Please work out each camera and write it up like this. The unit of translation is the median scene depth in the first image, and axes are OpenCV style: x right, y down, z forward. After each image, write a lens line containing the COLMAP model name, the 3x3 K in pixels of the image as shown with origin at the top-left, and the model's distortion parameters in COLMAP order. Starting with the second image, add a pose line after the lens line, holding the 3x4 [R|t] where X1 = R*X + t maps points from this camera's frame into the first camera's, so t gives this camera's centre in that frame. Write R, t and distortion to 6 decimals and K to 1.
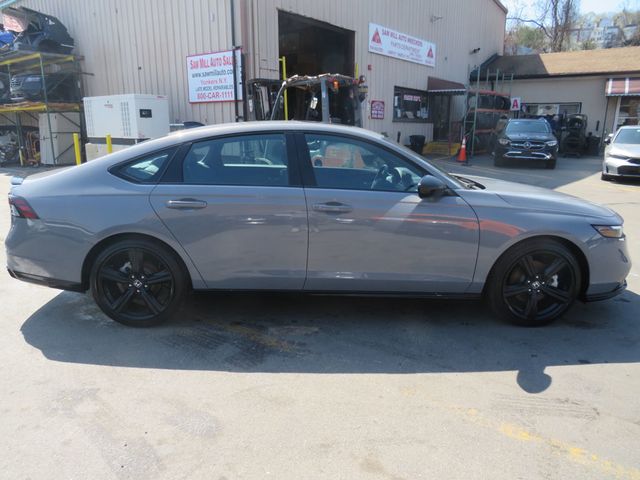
lens RADIAL K [[458.9, 0, 306.5], [0, 458.9, 239.6], [0, 0, 1]] dist [-0.051235, 0.035398]
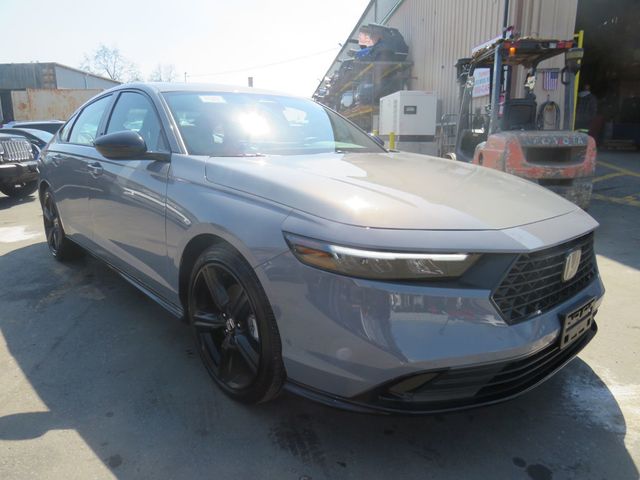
lens RADIAL K [[458.9, 0, 306.5], [0, 458.9, 239.6], [0, 0, 1]] dist [-0.051235, 0.035398]
pose [[0.655278, 0.166306, -0.736854, 0.279492], [-0.184048, 0.981217, 0.057786, -0.015808], [0.732624, 0.097751, 0.673578, 0.193442]]
